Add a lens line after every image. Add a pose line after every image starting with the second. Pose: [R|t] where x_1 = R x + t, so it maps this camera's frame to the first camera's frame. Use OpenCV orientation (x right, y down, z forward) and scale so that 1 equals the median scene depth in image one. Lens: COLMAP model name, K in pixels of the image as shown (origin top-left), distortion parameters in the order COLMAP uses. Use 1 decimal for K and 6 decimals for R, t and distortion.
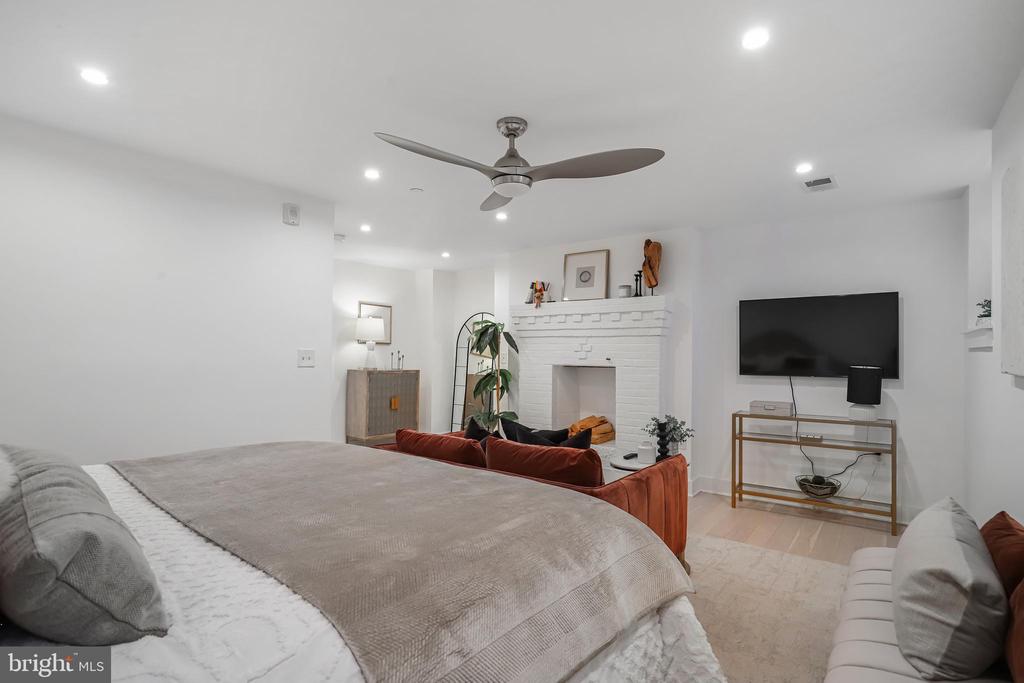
lens RADIAL K [[508.6, 0, 512.0], [0, 508.6, 341.5], [0, 0, 1]] dist [-0.001151, -0.000195]
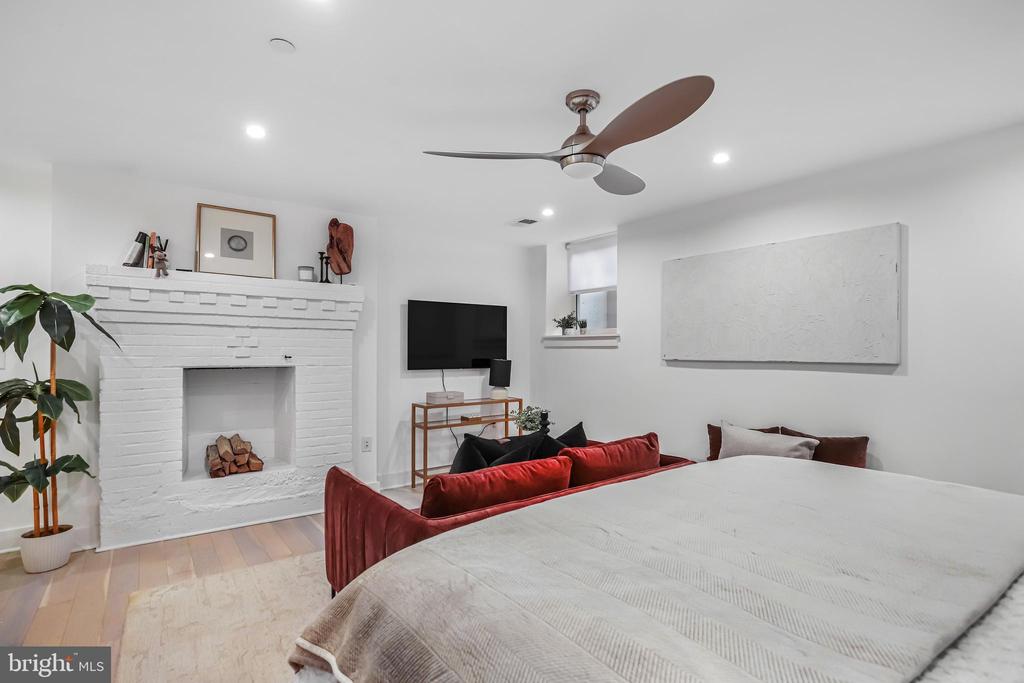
lens RADIAL K [[508.6, 0, 512.0], [0, 508.6, 341.5], [0, 0, 1]] dist [-0.001151, -0.000195]
pose [[0.284424, 0.015599, 0.958572, -0.480052], [-0.023324, 0.999684, -0.009348, 0.010330], [-0.958415, -0.019699, 0.284698, 0.462525]]
